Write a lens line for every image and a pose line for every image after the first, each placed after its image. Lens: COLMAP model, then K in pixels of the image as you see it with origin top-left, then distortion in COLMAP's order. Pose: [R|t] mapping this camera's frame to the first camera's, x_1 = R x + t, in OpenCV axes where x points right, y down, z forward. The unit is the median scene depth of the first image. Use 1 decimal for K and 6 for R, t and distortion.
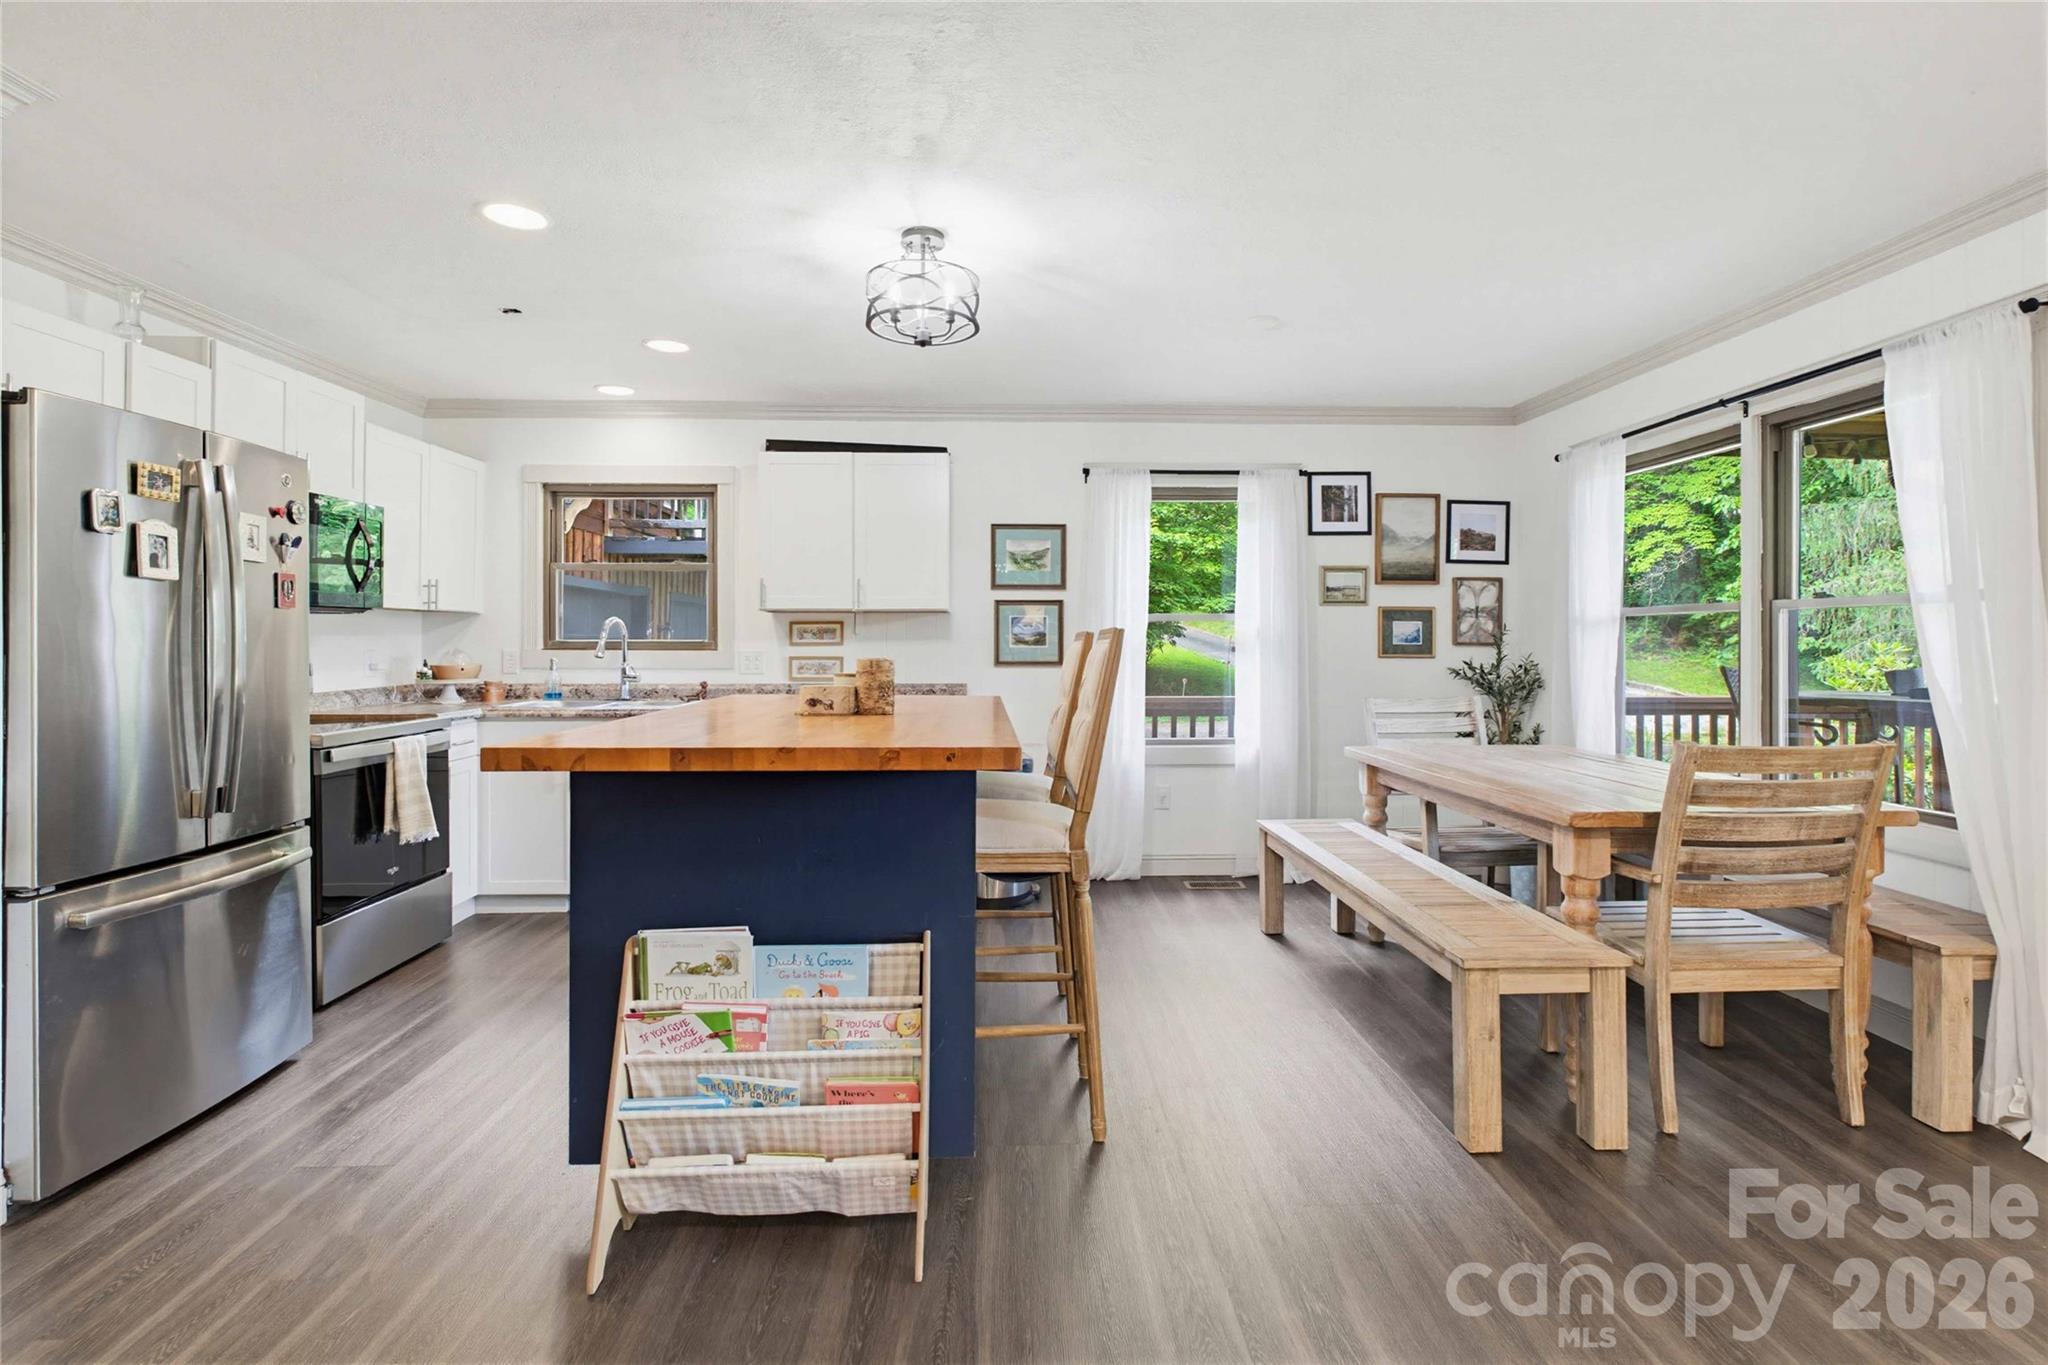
lens RADIAL K [[977.3, 0, 1026.5], [0, 977.3, 639.7], [0, 0, 1]] dist [-0.005193, 0.001268]
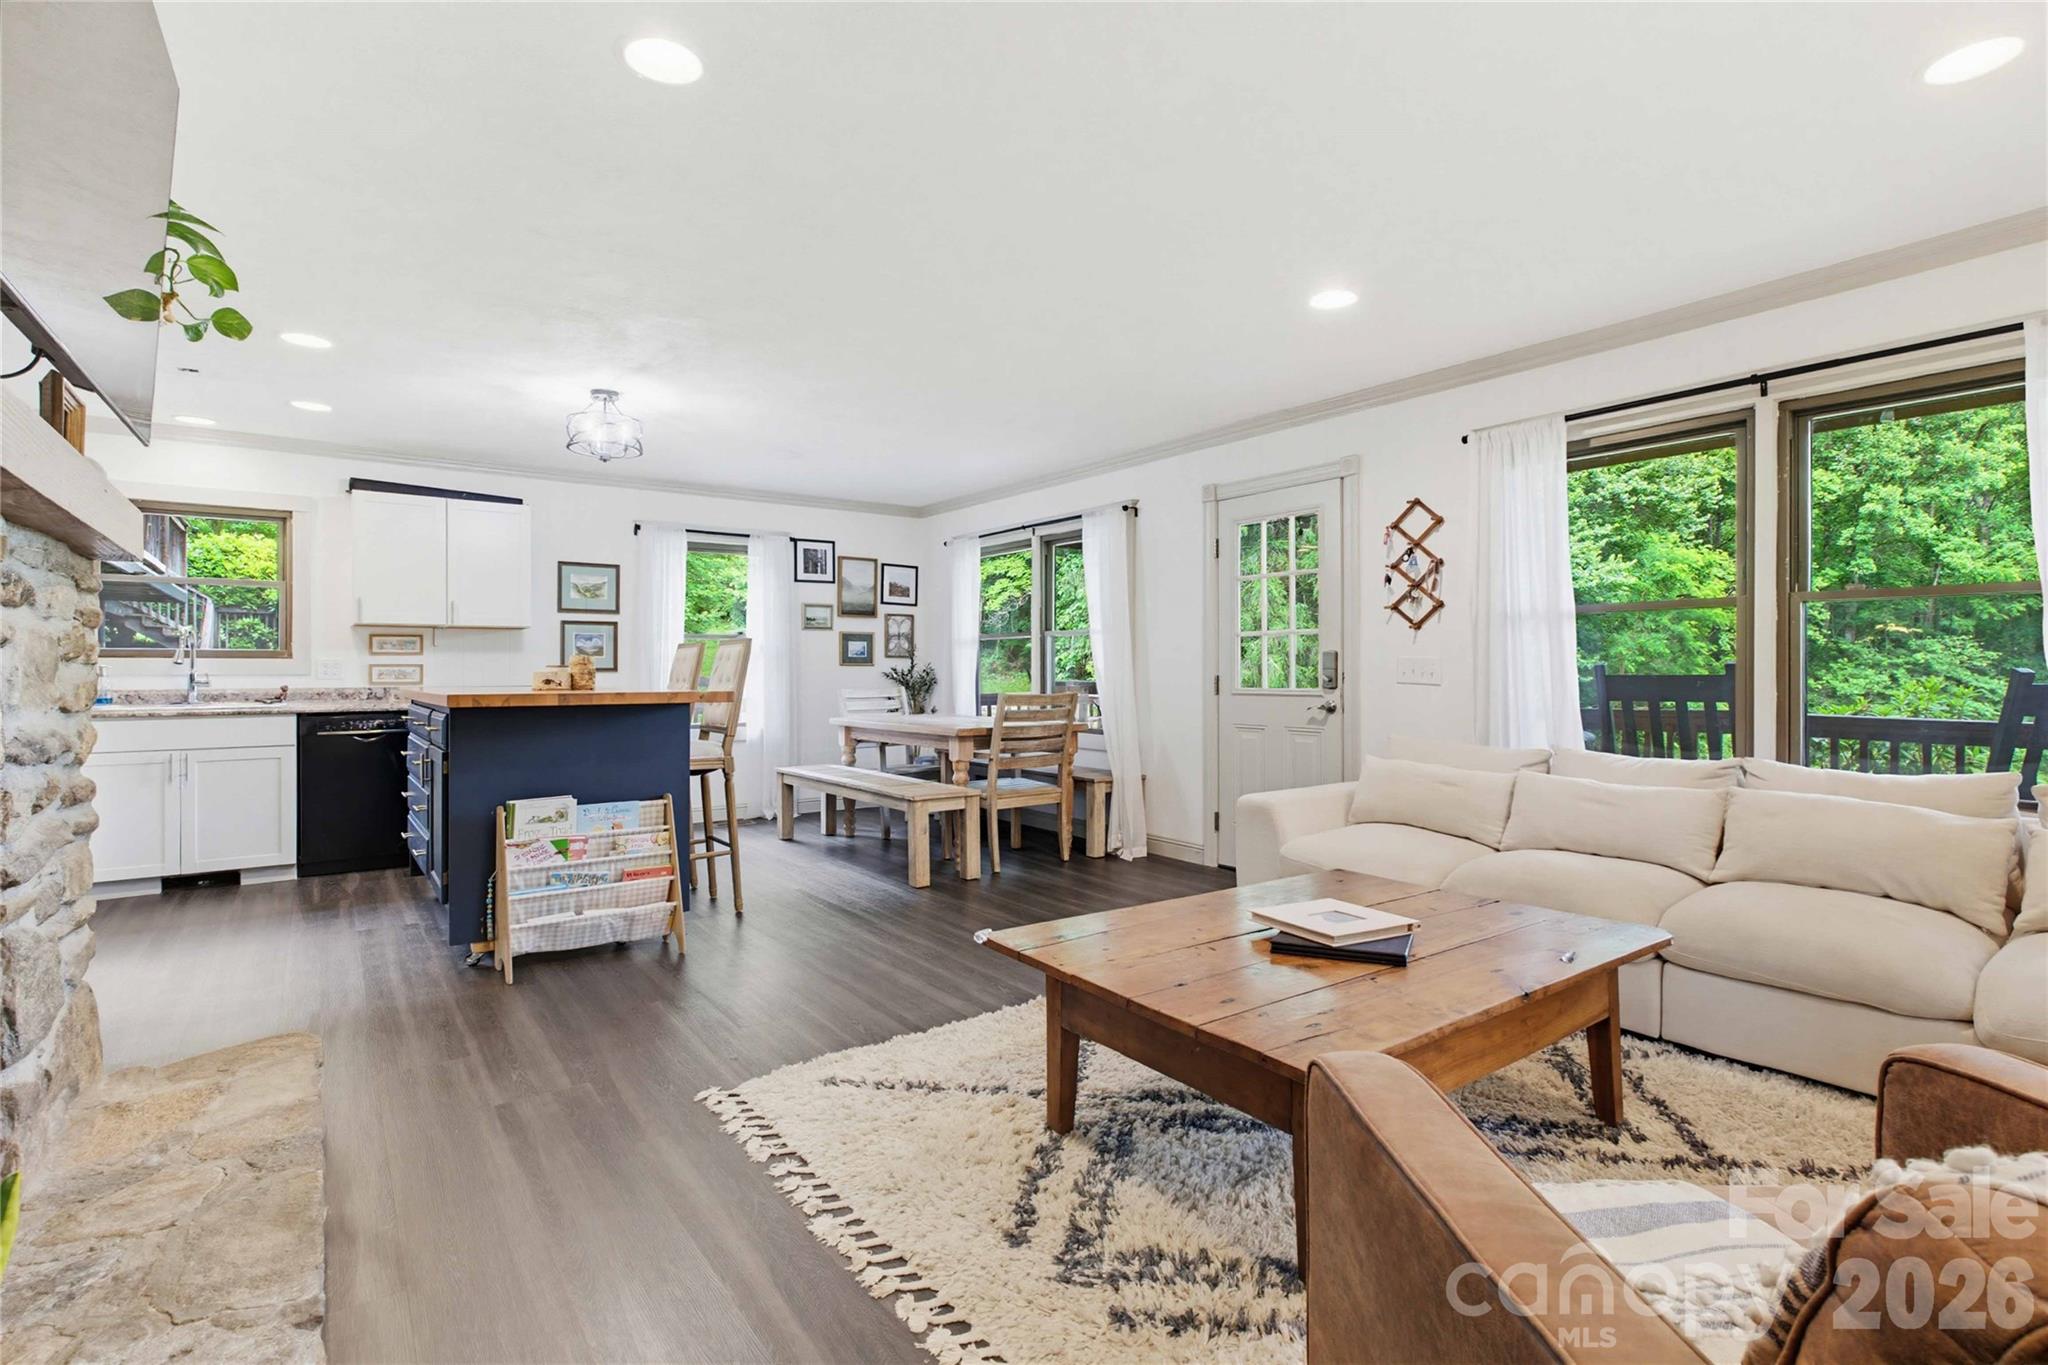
lens RADIAL K [[976.1, 0, 1031.0], [0, 976.1, 675.0], [0, 0, 1]] dist [-0.001099, 0.000073]
pose [[0.825519, -0.005099, 0.564351, -0.333144], [0.000606, 0.999967, 0.008149, 0.028611], [-0.564374, -0.006386, 0.825495, -0.553563]]
